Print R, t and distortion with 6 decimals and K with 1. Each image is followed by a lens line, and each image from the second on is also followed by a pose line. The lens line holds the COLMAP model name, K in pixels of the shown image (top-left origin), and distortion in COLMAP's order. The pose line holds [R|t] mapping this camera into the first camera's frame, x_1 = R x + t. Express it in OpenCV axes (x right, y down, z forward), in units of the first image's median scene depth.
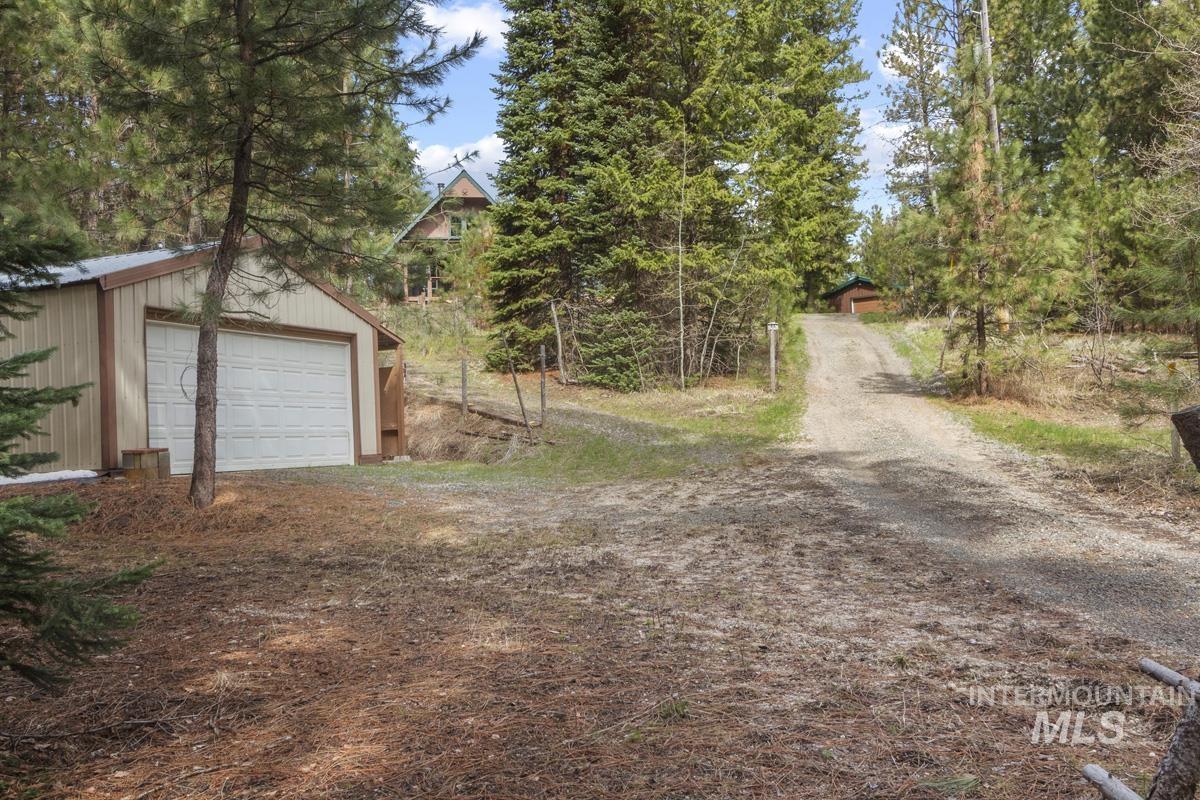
lens RADIAL K [[1082.3, 0, 603.1], [0, 1082.3, 396.6], [0, 0, 1]] dist [0.017153, 0.006222]
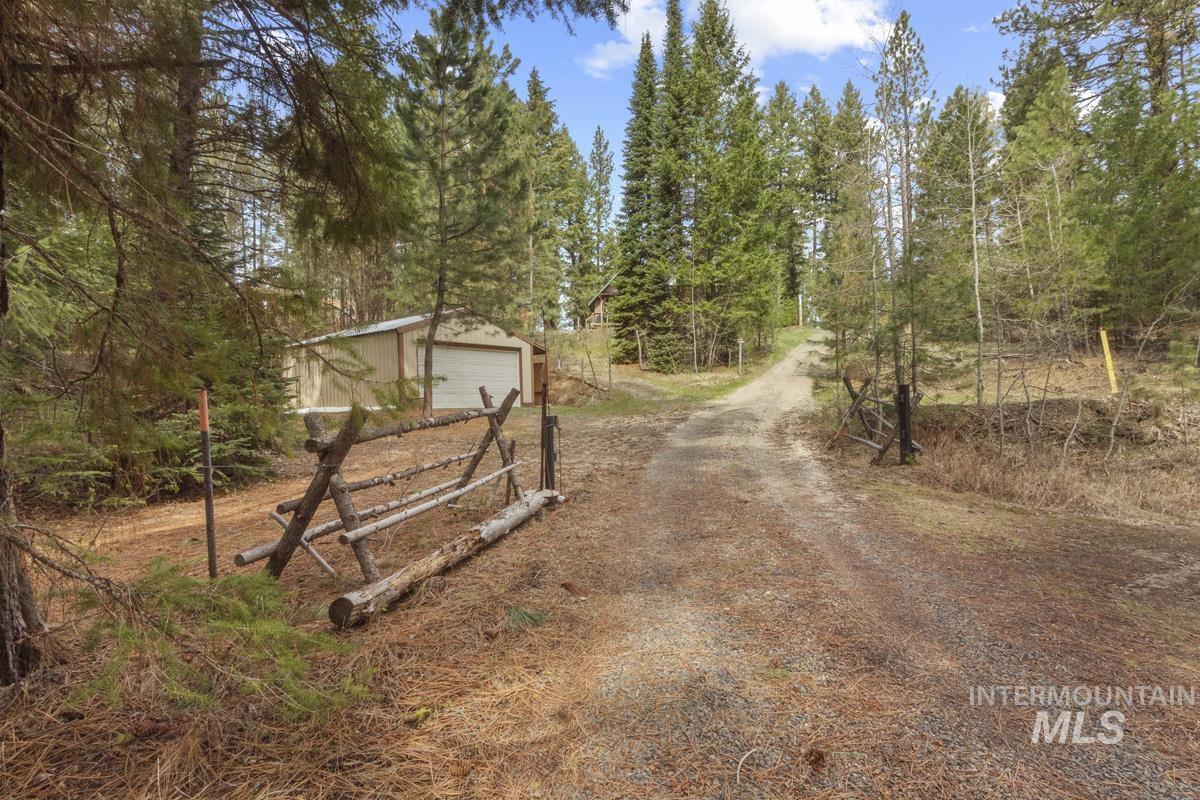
lens RADIAL K [[611.8, 0, 595.9], [0, 611.8, 403.9], [0, 0, 1]] dist [-0.000230, -0.000018]
pose [[0.966459, 0.017763, -0.256208, 0.177900], [-0.005462, 0.998801, 0.048644, -0.003861], [0.256765, -0.045613, 0.965397, -0.126040]]
